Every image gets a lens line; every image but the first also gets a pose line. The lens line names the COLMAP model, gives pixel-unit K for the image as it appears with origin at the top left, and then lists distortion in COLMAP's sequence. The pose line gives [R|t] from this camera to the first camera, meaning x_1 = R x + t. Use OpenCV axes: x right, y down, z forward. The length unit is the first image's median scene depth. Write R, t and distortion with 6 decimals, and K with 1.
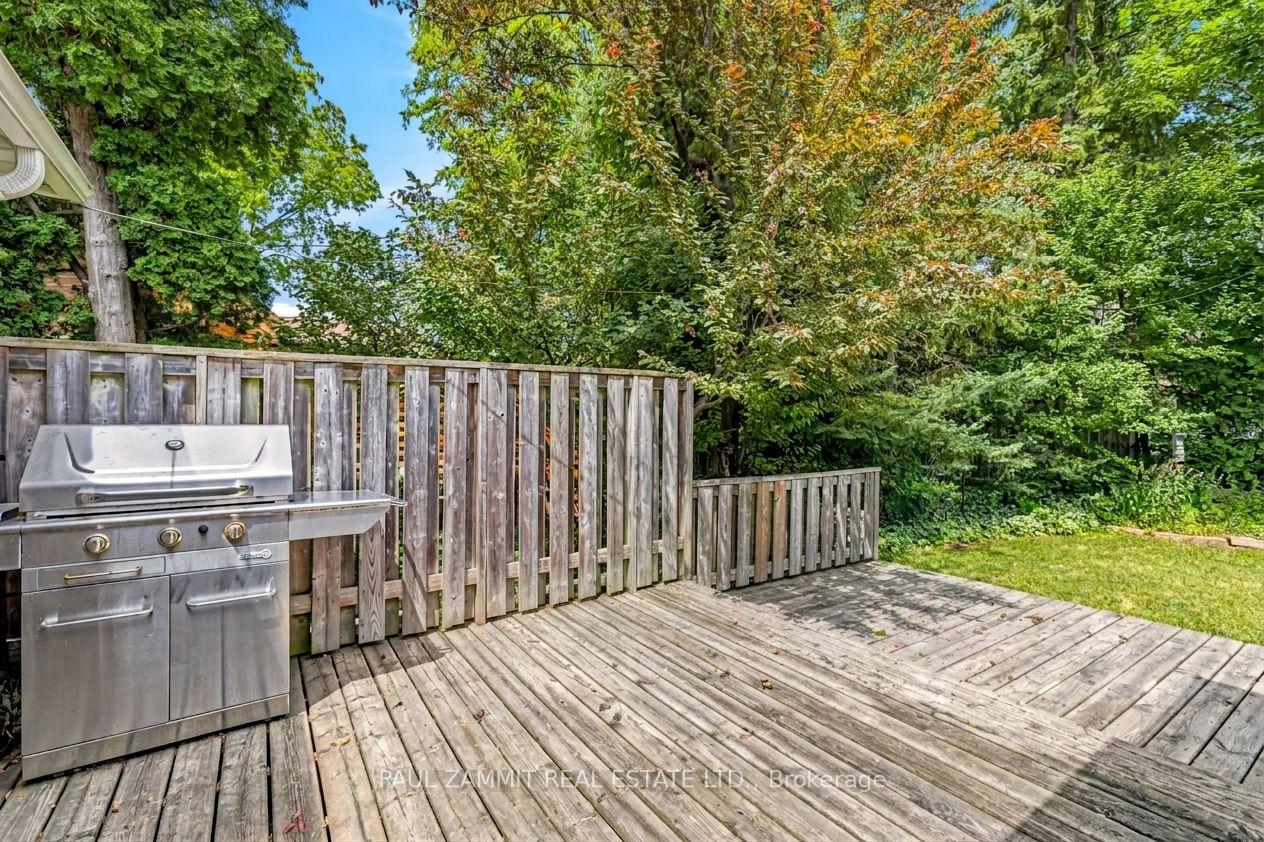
lens RADIAL K [[568.3, 0, 633.4], [0, 568.3, 419.8], [0, 0, 1]] dist [-0.015602, 0.008727]
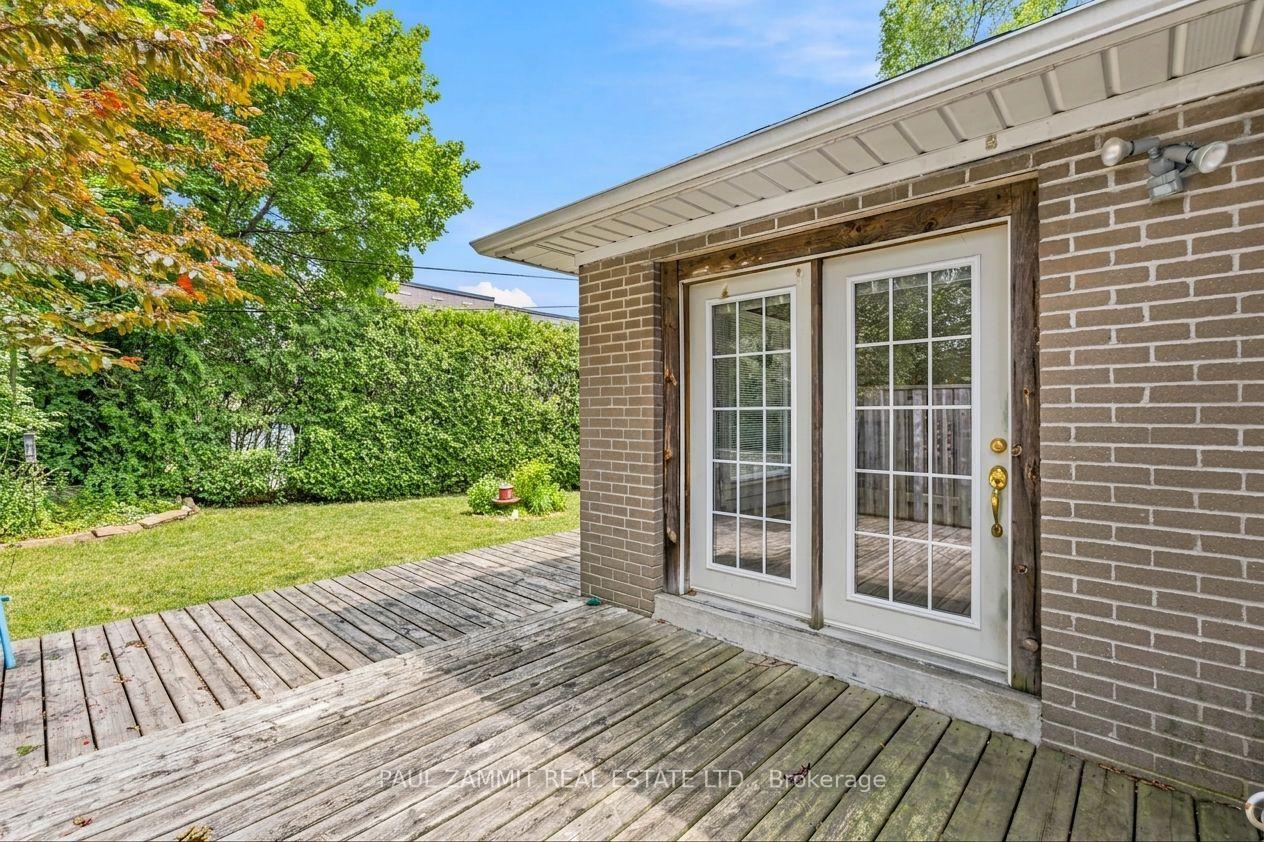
lens RADIAL K [[568.3, 0, 629.8], [0, 568.3, 418.9], [0, 0, 1]] dist [-0.015602, 0.008727]
pose [[-0.236121, -0.006373, 0.971703, -0.572759], [0.004576, 0.999960, 0.007670, -0.010856], [-0.971713, 0.006257, -0.236082, 0.757799]]
